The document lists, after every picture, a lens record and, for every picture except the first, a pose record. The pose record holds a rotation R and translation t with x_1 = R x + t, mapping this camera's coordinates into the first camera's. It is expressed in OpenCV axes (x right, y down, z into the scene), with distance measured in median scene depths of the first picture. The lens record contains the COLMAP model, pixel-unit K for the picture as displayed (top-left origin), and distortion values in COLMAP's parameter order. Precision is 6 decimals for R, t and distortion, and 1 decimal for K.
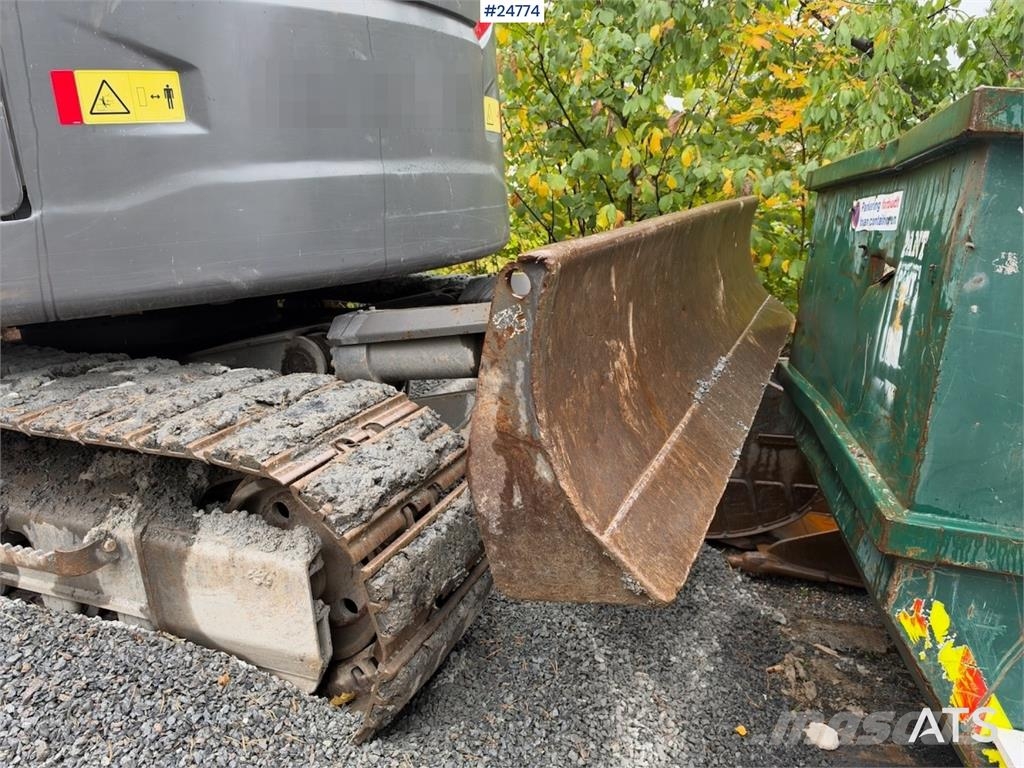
lens RADIAL K [[738.3, 0, 510.5], [0, 738.3, 388.4], [0, 0, 1]] dist [0.050689, -0.081335]
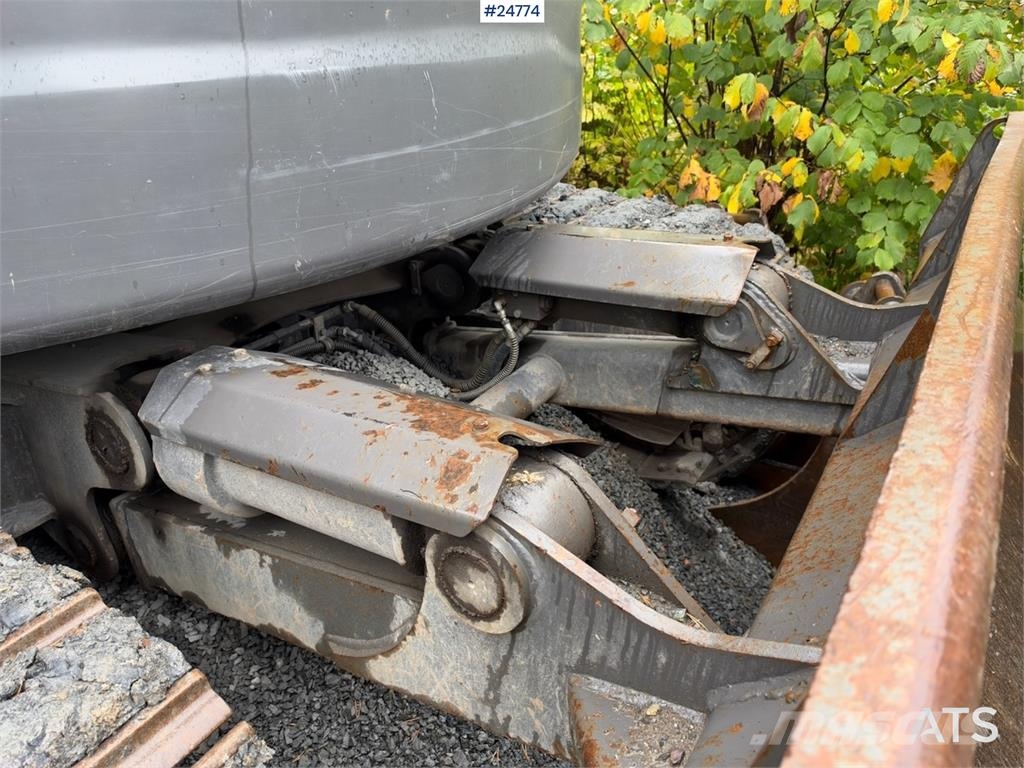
lens RADIAL K [[739.0, 0, 513.2], [0, 739.0, 384.3], [0, 0, 1]] dist [0.058296, -0.117266]
pose [[0.986892, 0.131968, -0.092887, 0.047594], [-0.107256, 0.966427, 0.233484, -0.277125], [0.120581, -0.220460, 0.967914, 0.677057]]
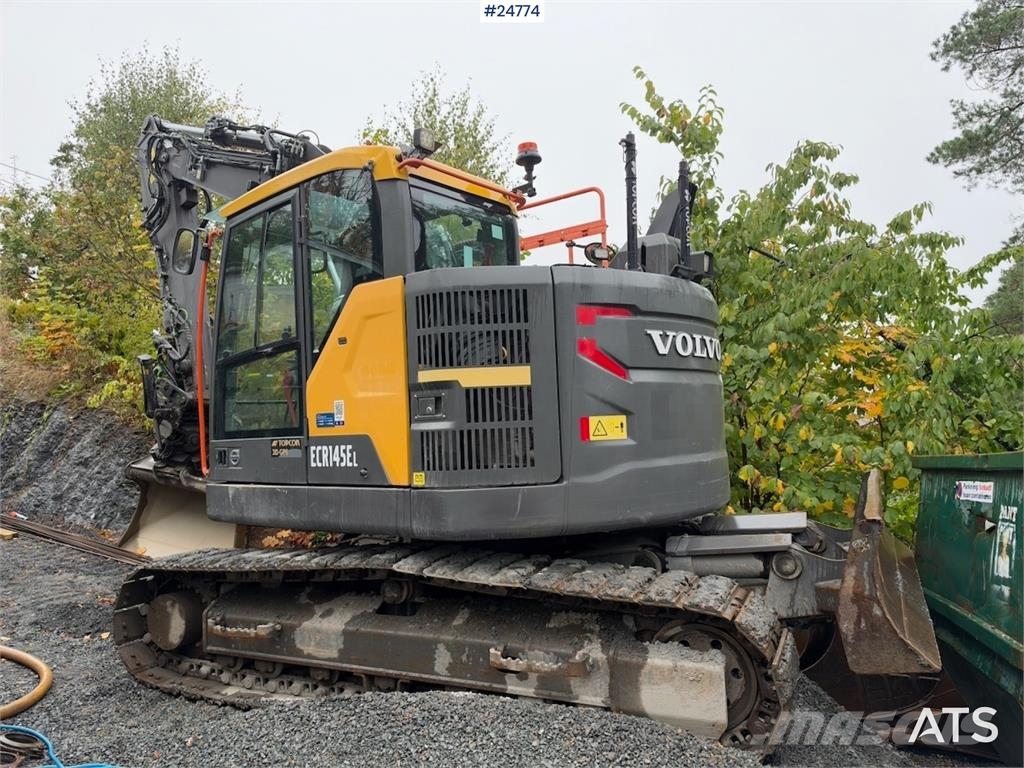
lens RADIAL K [[742.6, 0, 513.2], [0, 742.6, 387.5], [0, 0, 1]] dist [0.011240, -0.028905]
pose [[0.999060, 0.029450, -0.031810, -0.682859], [-0.037605, 0.953818, -0.298023, 0.118148], [0.021564, 0.298939, 0.954029, -0.956768]]
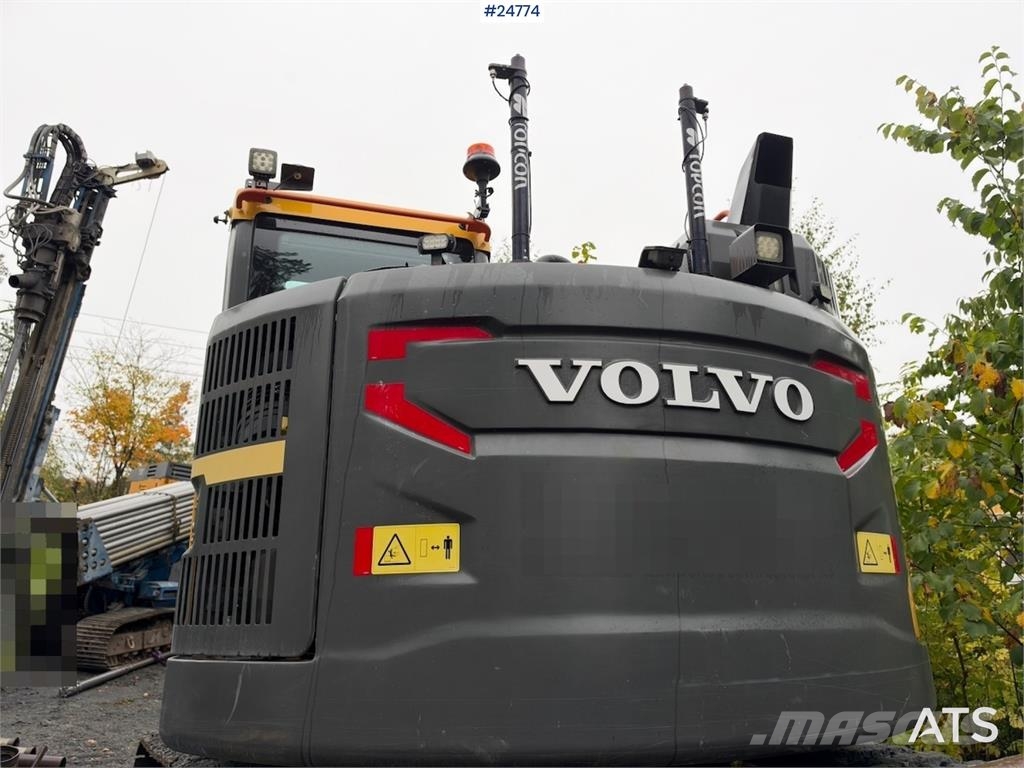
lens RADIAL K [[727.0, 0, 516.6], [0, 727.0, 372.9], [0, 0, 1]] dist [0.060684, -0.082754]
pose [[0.796783, -0.133798, -0.589267, 0.237153], [-0.193910, 0.866988, -0.459054, -0.153968], [0.572308, 0.480031, 0.664856, 0.263815]]
